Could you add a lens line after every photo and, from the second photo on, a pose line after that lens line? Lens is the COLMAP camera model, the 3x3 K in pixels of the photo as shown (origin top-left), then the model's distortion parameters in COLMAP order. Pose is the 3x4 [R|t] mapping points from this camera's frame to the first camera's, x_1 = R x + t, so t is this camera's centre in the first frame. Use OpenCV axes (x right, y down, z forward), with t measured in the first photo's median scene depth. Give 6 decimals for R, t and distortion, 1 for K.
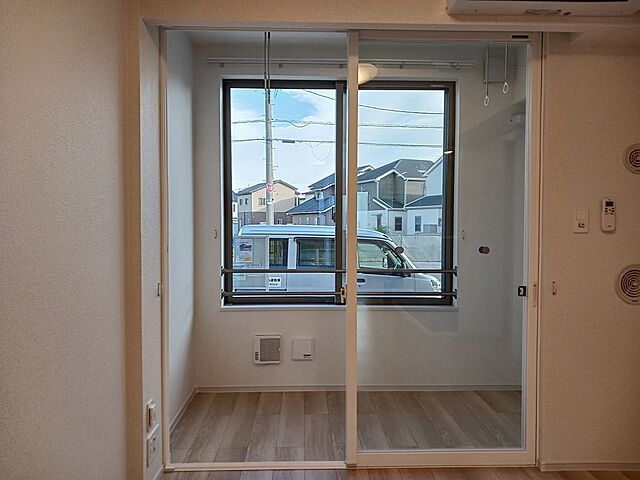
lens RADIAL K [[501.0, 0, 318.0], [0, 501.0, 238.5], [0, 0, 1]] dist [0.013591, 0.000744]
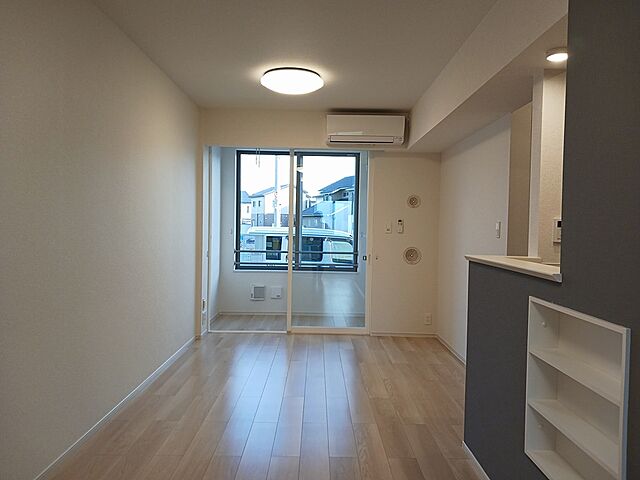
lens RADIAL K [[501.0, 0, 321.8], [0, 501.0, 240.1], [0, 0, 1]] dist [0.013591, 0.000744]
pose [[0.999664, 0.017500, -0.019100, 0.168060], [-0.017516, 0.999846, -0.000683, 0.018945], [0.019085, 0.001018, 0.999817, -0.858684]]
